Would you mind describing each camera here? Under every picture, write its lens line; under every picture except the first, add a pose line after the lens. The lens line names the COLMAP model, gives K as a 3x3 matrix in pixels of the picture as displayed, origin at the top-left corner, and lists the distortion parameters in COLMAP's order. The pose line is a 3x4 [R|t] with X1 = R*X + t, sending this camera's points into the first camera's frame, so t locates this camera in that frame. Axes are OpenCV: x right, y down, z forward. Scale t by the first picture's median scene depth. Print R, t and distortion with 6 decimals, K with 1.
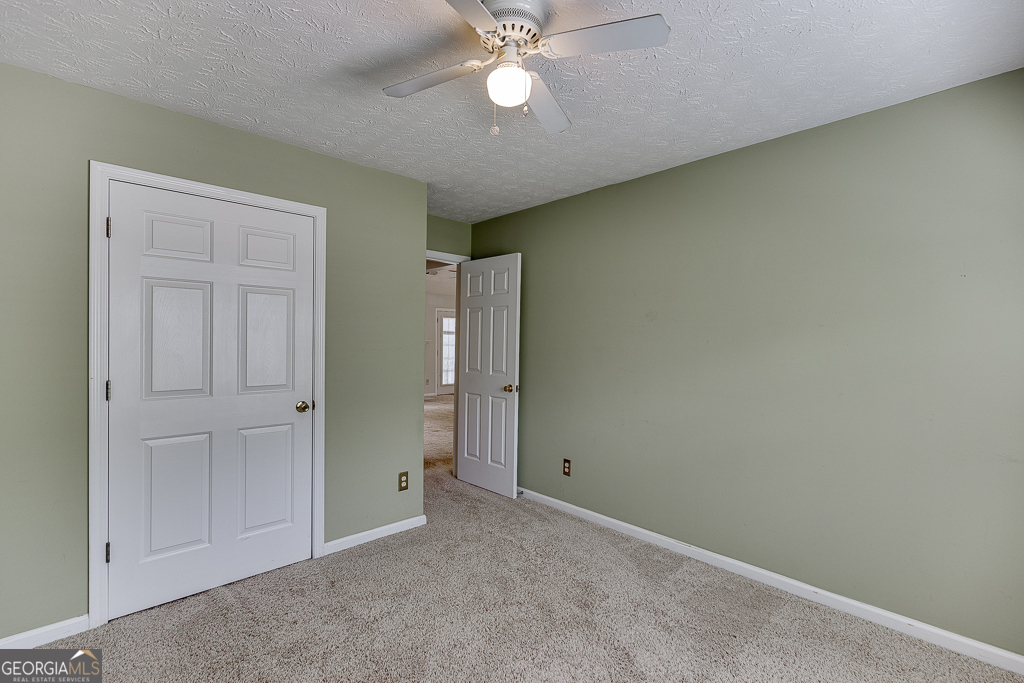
lens RADIAL K [[457.6, 0, 510.7], [0, 457.6, 341.5], [0, 0, 1]] dist [0.004428, -0.000346]
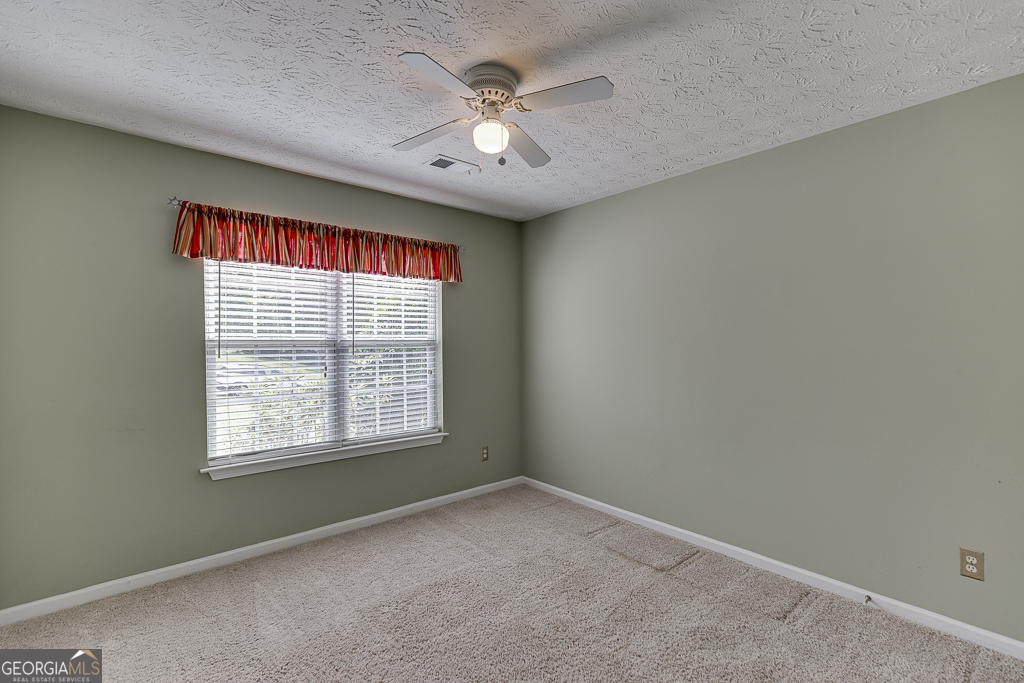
lens RADIAL K [[457.6, 0, 515.8], [0, 457.6, 340.1], [0, 0, 1]] dist [0.004428, -0.000346]
pose [[0.995433, -0.027997, -0.091262, 0.165906], [0.026908, 0.999552, -0.013138, -0.007473], [0.091589, 0.010623, 0.995740, -0.201585]]
